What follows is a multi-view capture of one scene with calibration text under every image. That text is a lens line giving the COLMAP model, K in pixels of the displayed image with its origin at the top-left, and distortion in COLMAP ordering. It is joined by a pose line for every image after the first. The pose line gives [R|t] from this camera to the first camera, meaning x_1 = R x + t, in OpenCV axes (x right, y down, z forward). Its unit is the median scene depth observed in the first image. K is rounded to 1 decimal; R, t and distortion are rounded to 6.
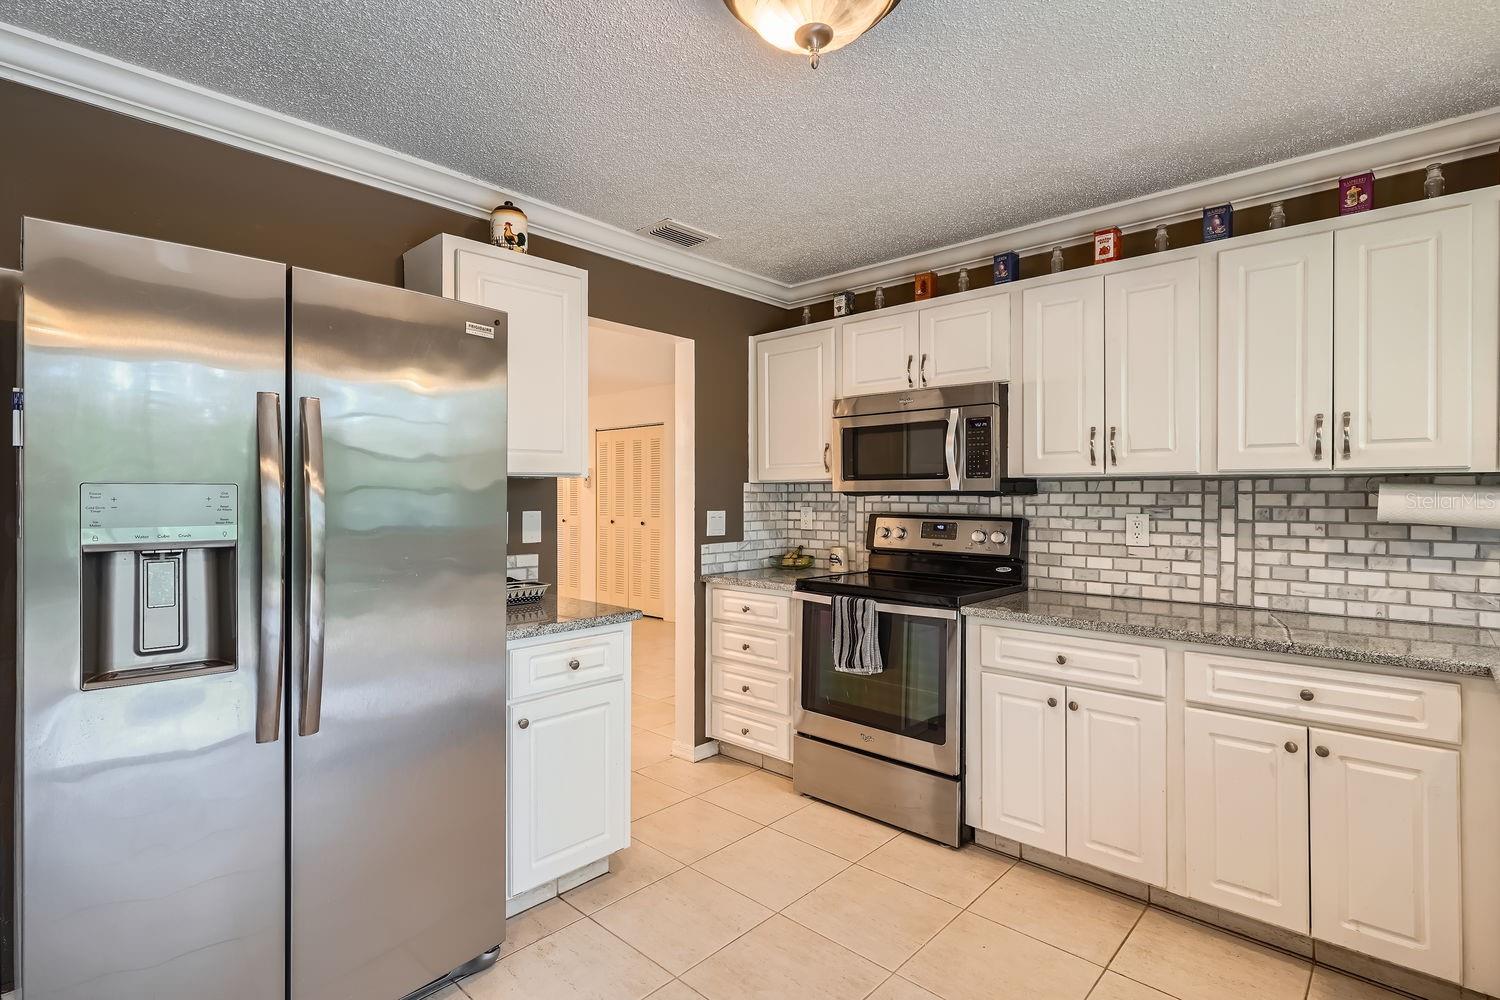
lens RADIAL K [[736.0, 0, 747.5], [0, 736.0, 484.2], [0, 0, 1]] dist [-0.000536, 0.000098]
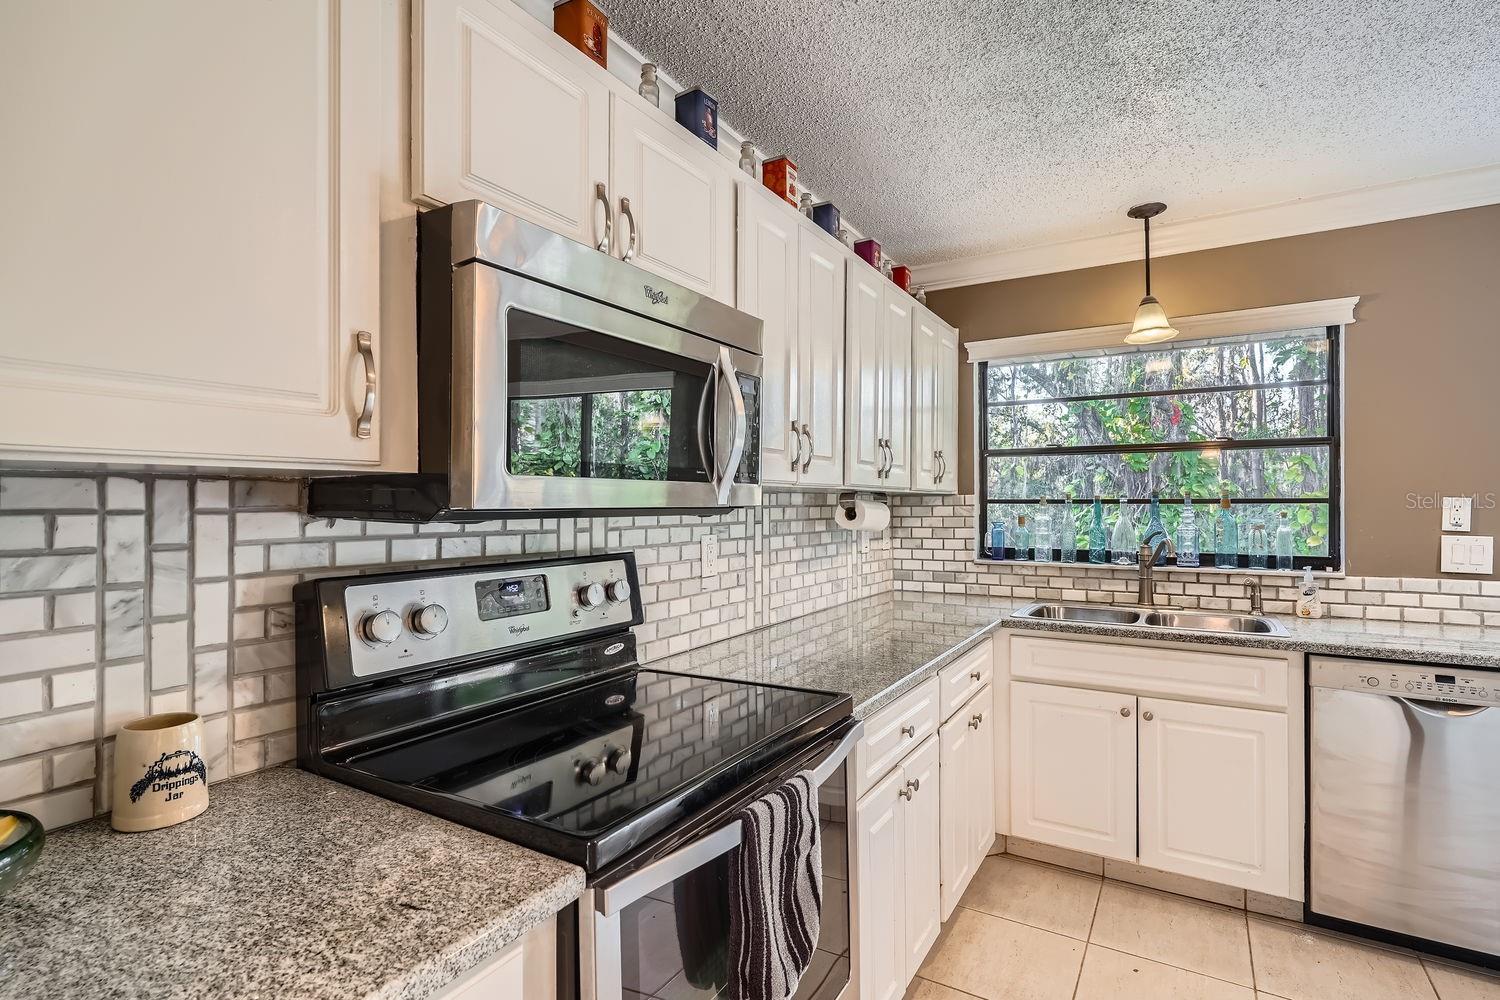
lens RADIAL K [[727.4, 0, 752.8], [0, 727.4, 502.0], [0, 0, 1]] dist [-0.002639, -0.000253]
pose [[-0.222124, 0.008390, 0.974982, -0.217968], [-0.002181, 0.999956, -0.009102, 0.012110], [-0.975016, -0.004148, -0.222096, 1.084570]]
